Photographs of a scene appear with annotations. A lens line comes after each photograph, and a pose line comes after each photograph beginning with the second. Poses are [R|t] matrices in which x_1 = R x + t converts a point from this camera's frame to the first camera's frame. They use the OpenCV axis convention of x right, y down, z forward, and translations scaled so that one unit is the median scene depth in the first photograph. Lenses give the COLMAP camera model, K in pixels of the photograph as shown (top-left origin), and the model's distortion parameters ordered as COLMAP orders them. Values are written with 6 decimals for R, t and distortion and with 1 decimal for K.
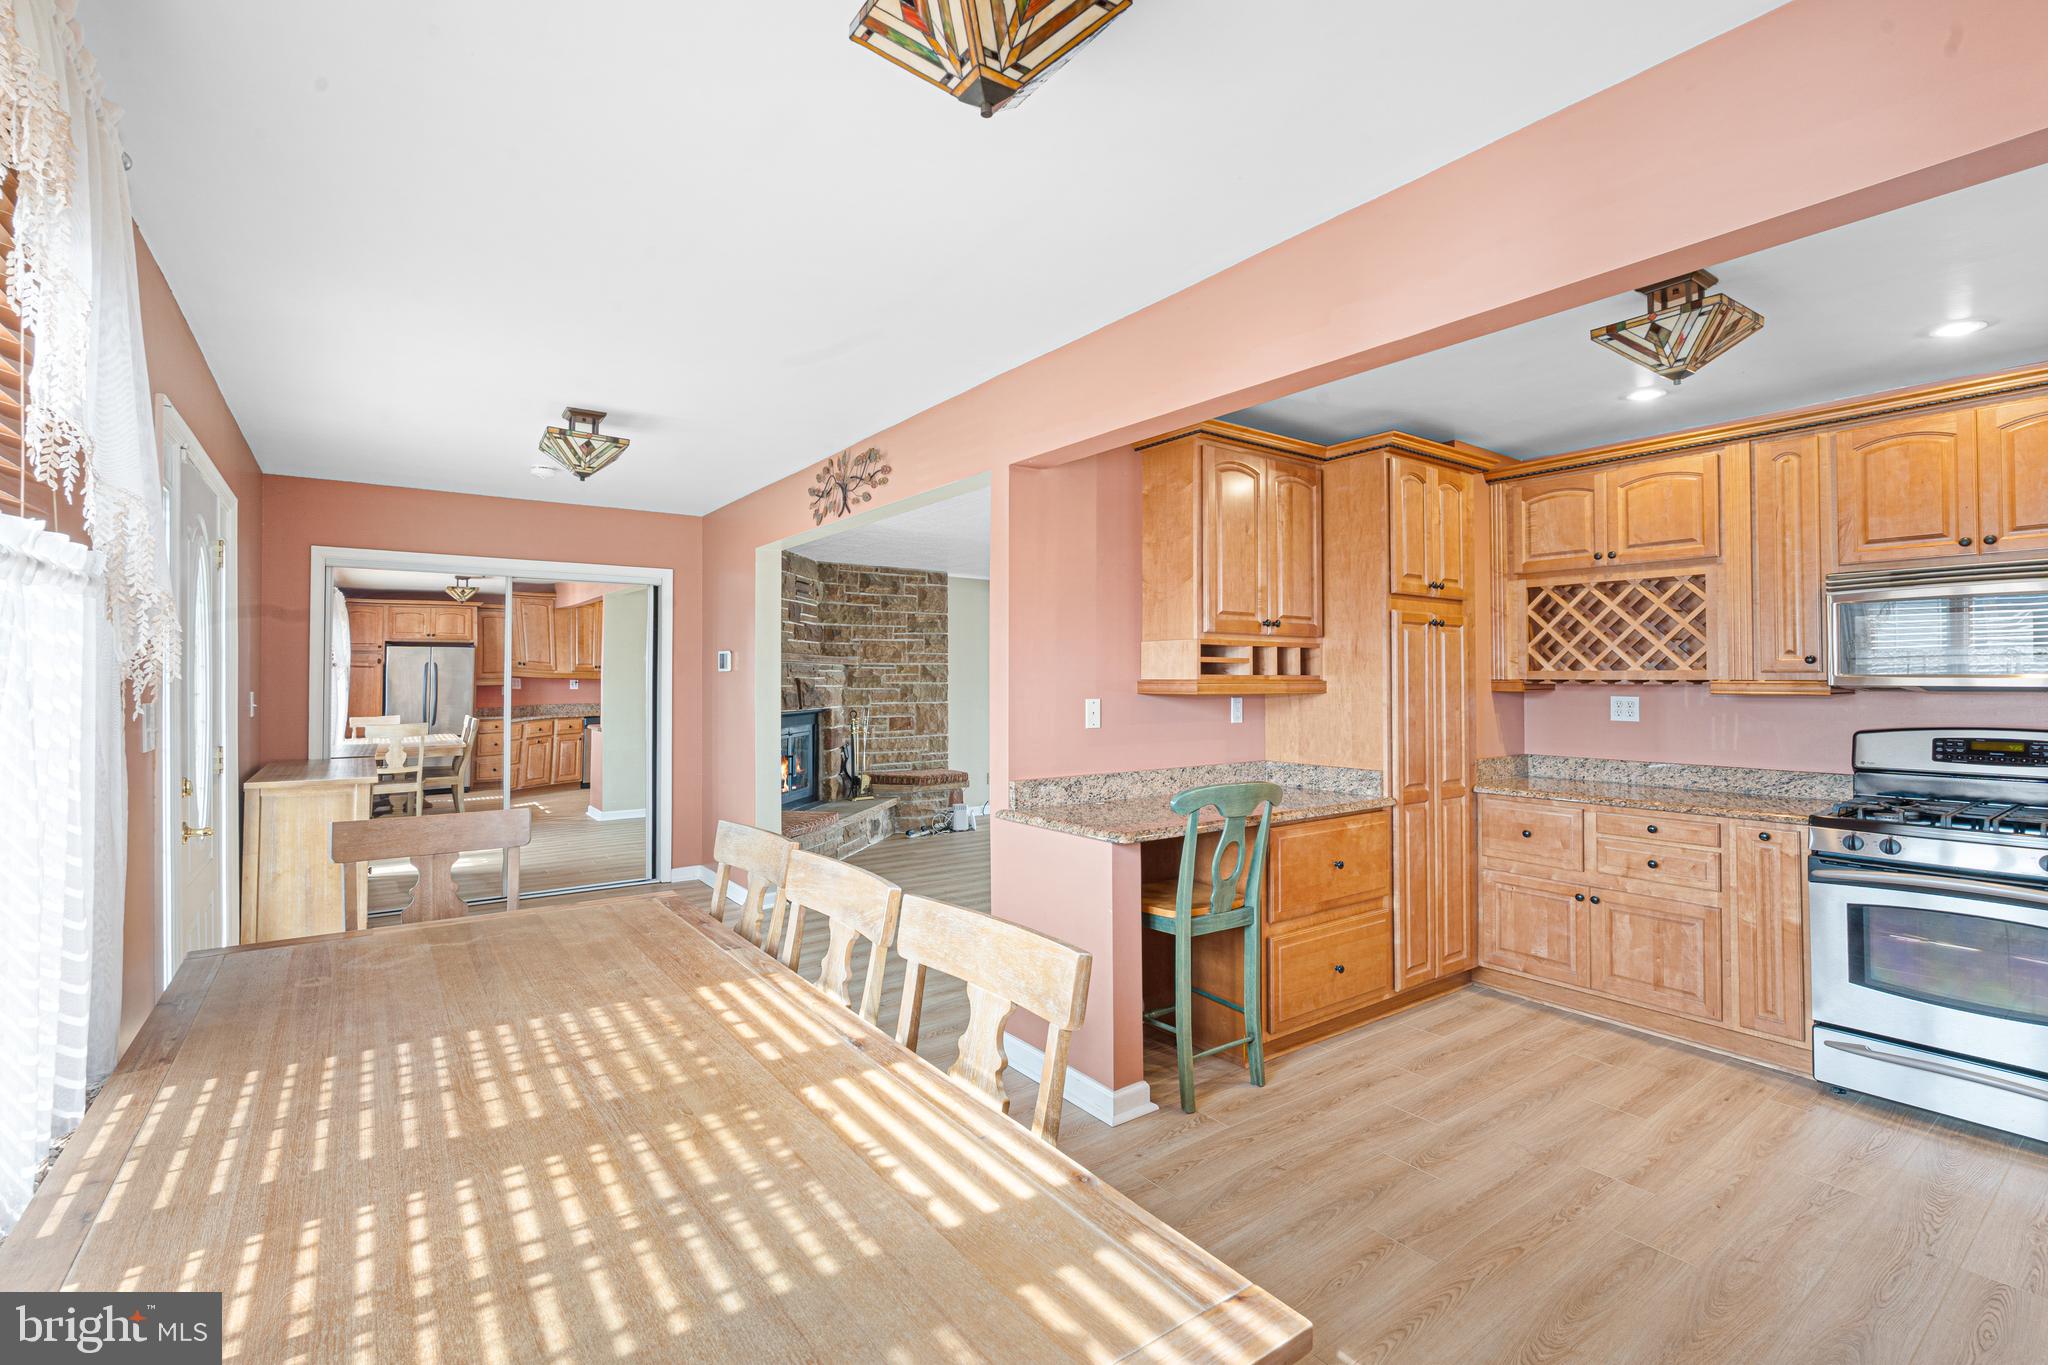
lens RADIAL K [[917.0, 0, 1024.3], [0, 917.0, 660.5], [0, 0, 1]] dist [-0.003901, 0.000934]
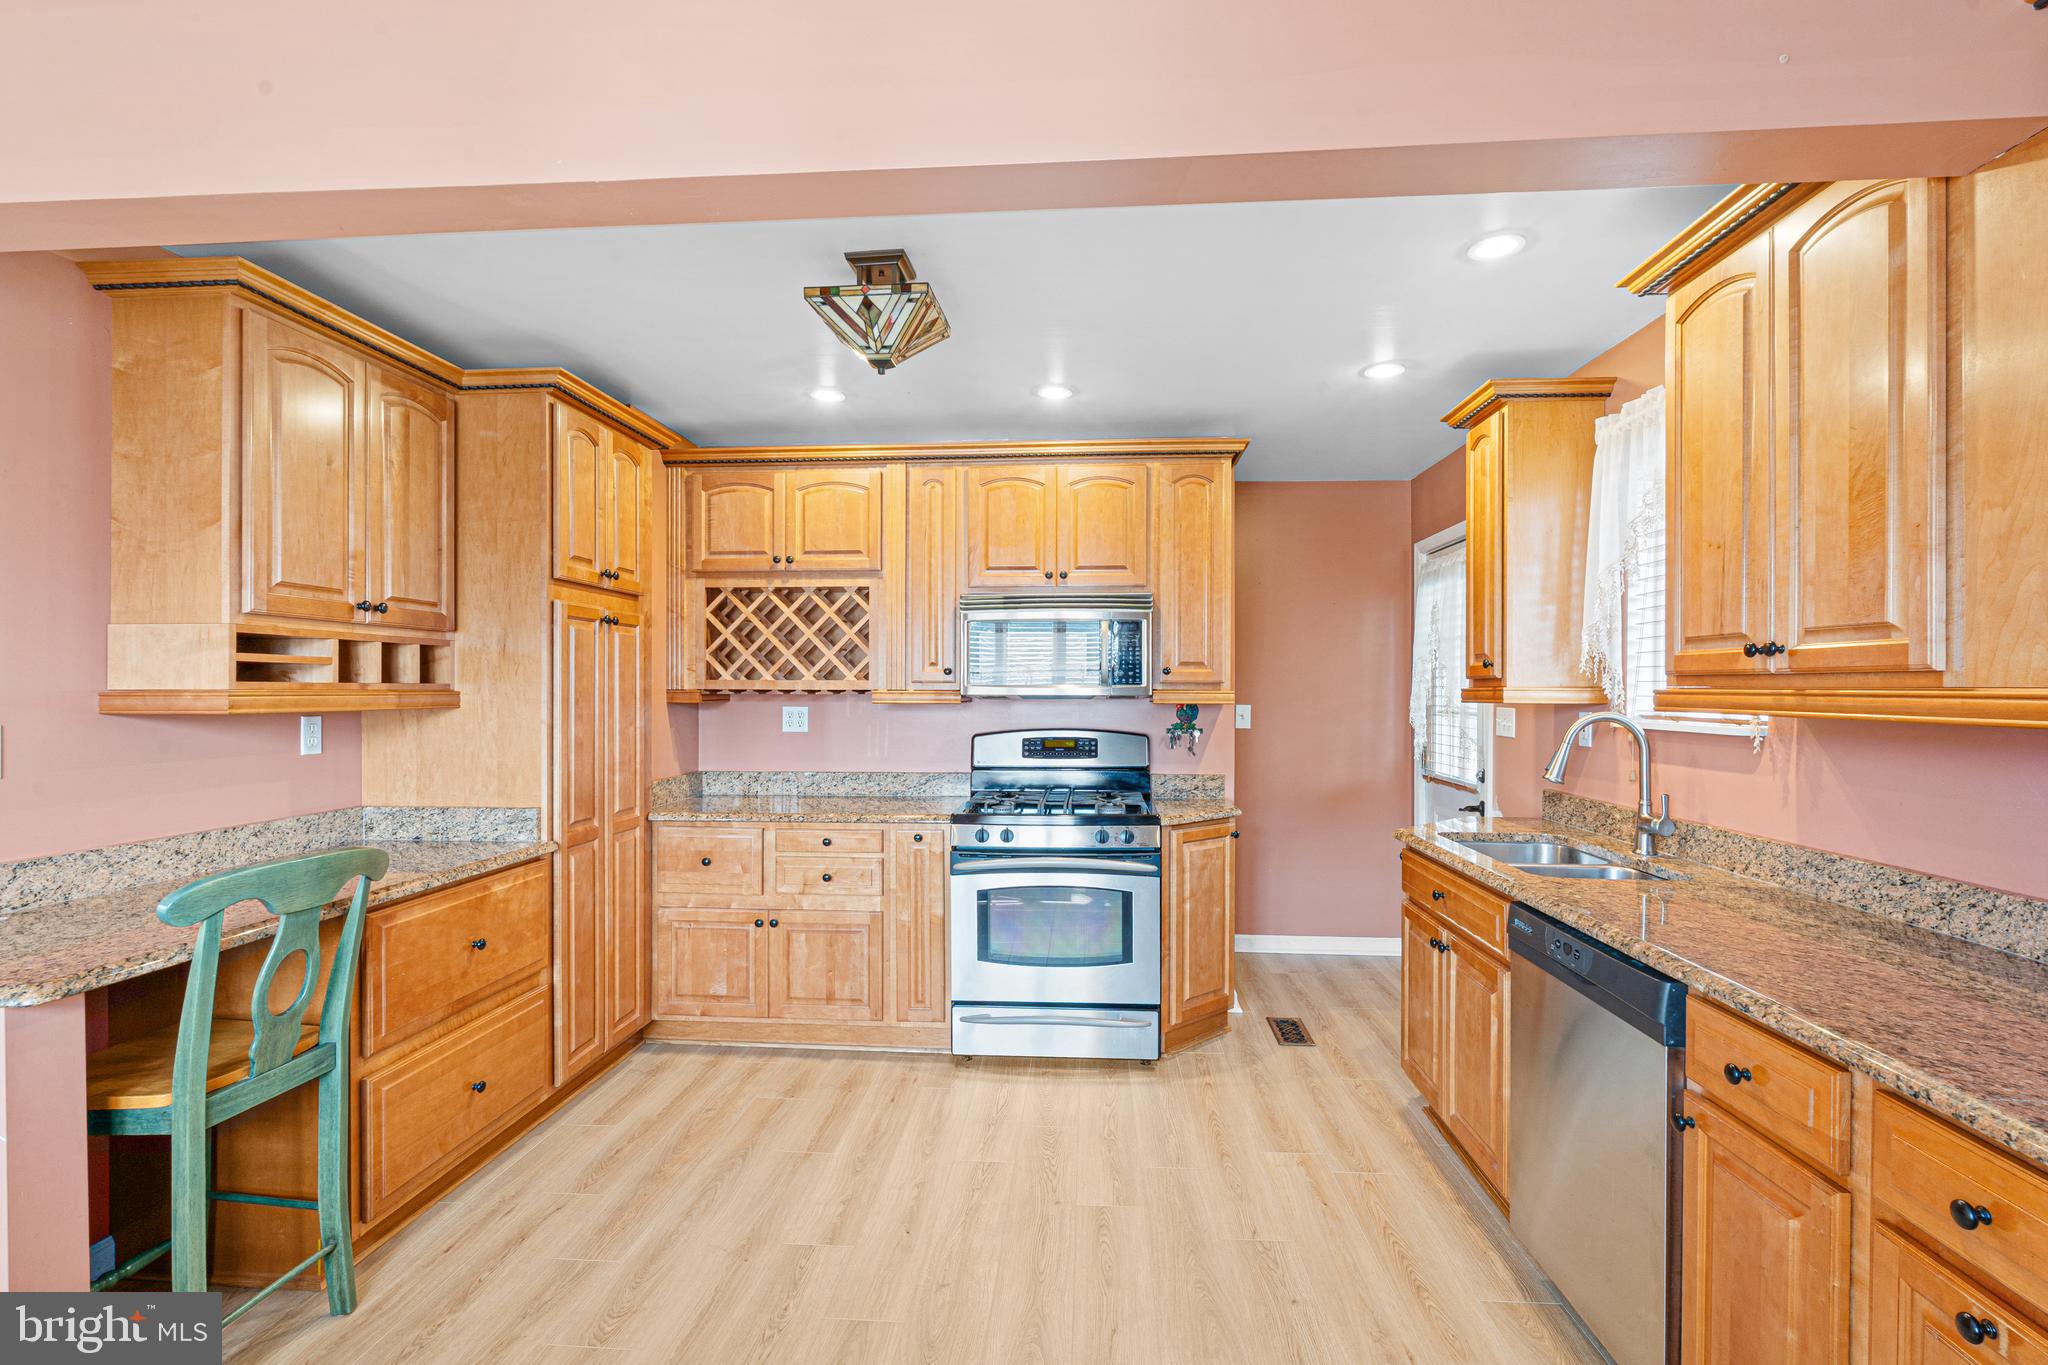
lens RADIAL K [[952.3, 0, 1032.0], [0, 952.3, 688.2], [0, 0, 1]] dist [-0.004367, 0.000473]
pose [[0.648110, 0.000516, 0.761547, 0.052124], [-0.015162, 0.999810, 0.012226, 0.003809], [-0.761396, -0.019470, 0.647995, 0.176494]]
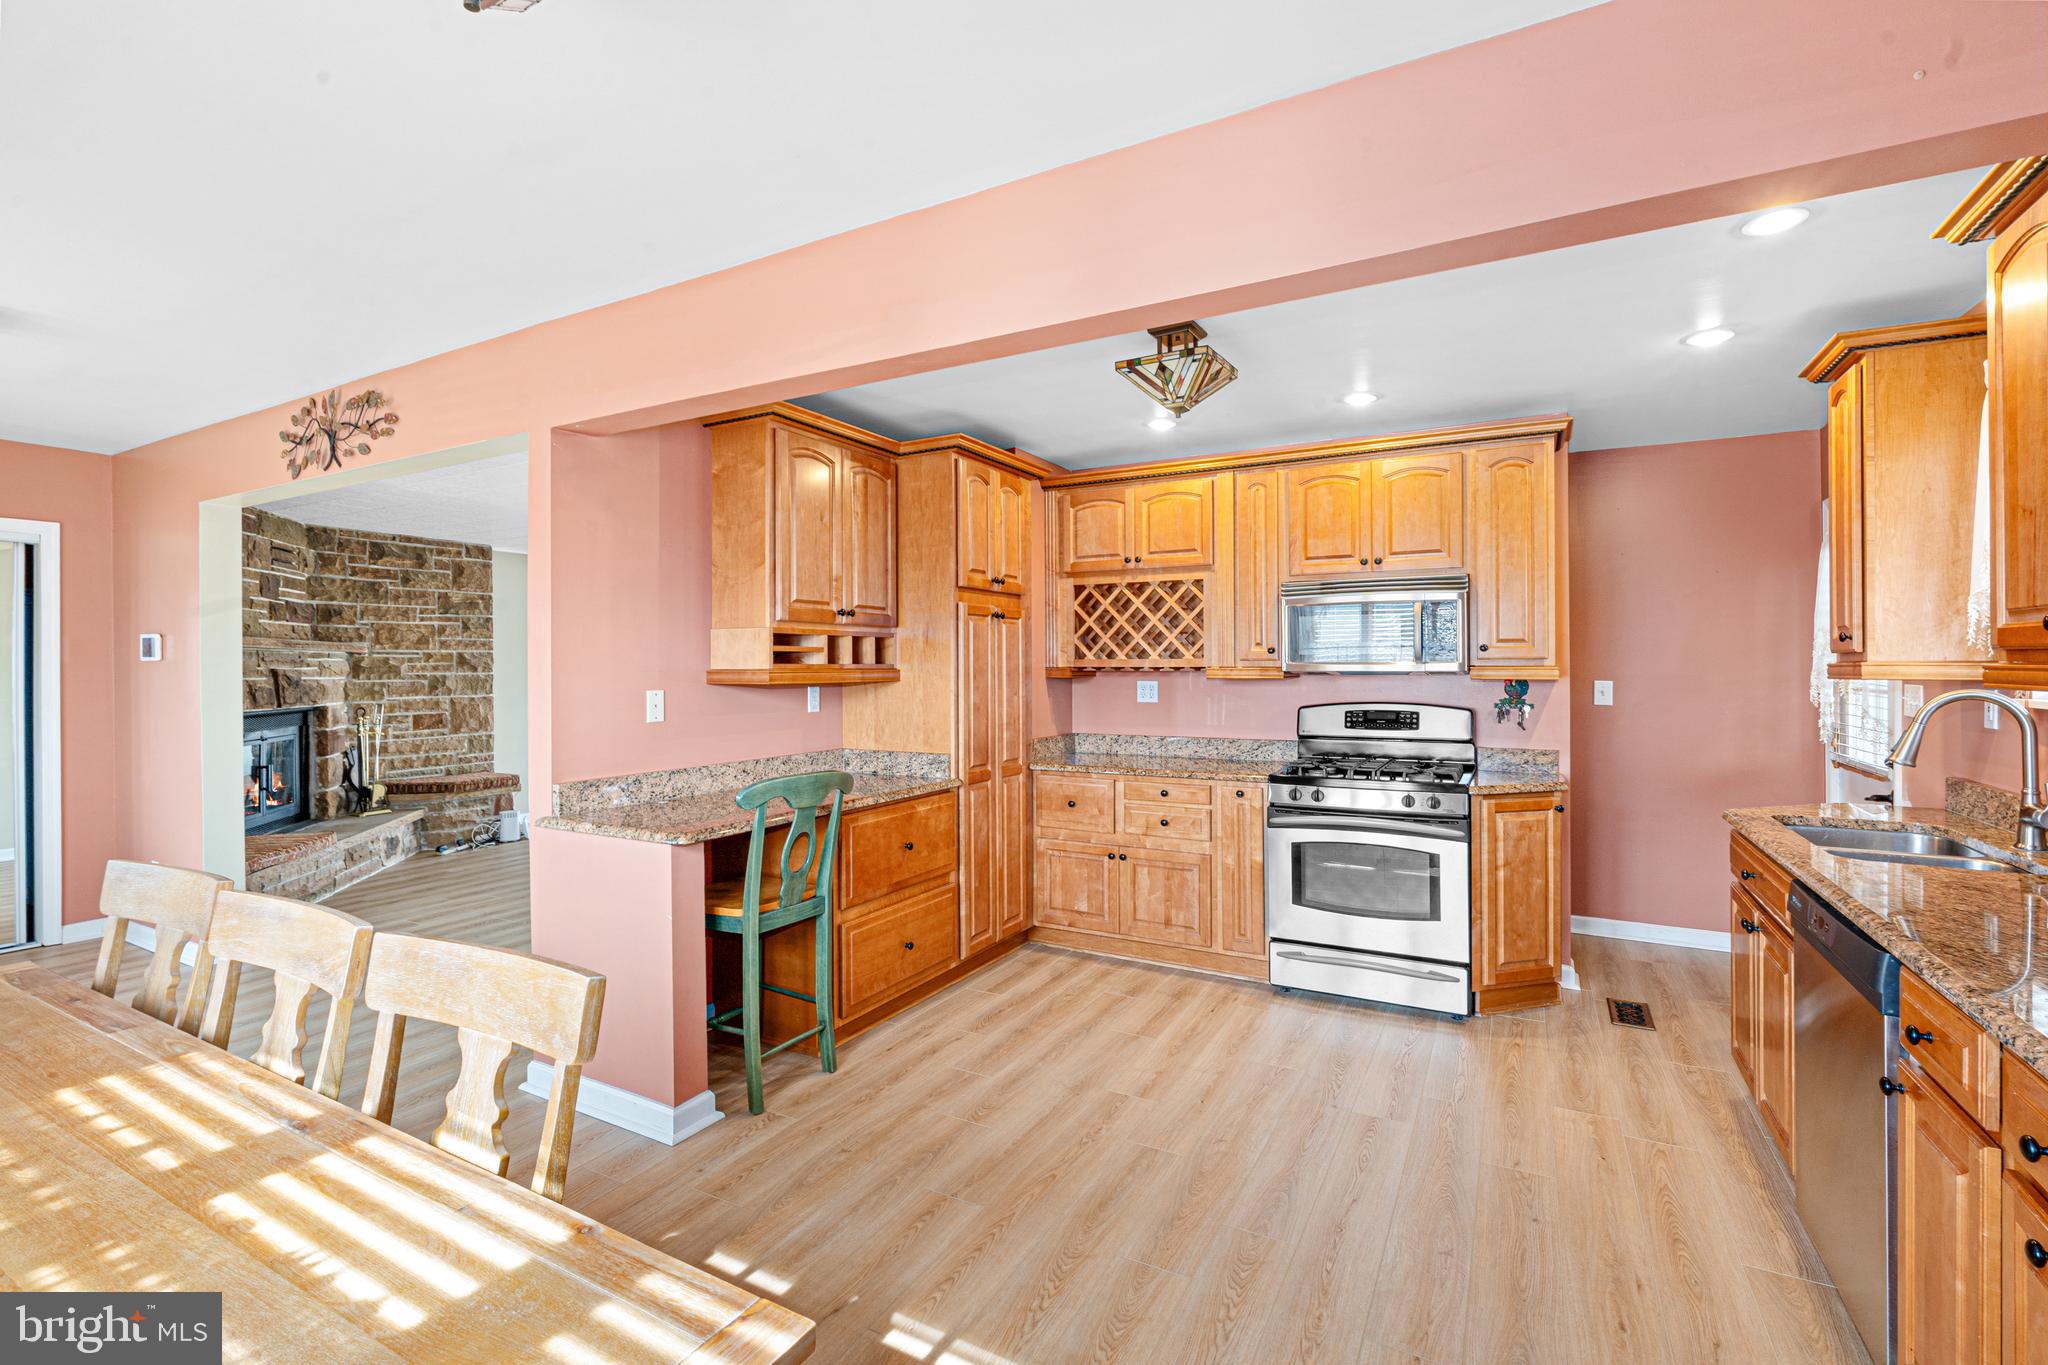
lens RADIAL K [[917.0, 0, 1024.3], [0, 917.0, 660.5], [0, 0, 1]] dist [-0.003901, 0.000934]
pose [[0.907554, -0.001961, 0.419931, 0.024869], [-0.003804, 0.999910, 0.012890, -0.001776], [-0.419918, -0.013296, 0.907465, 0.003011]]
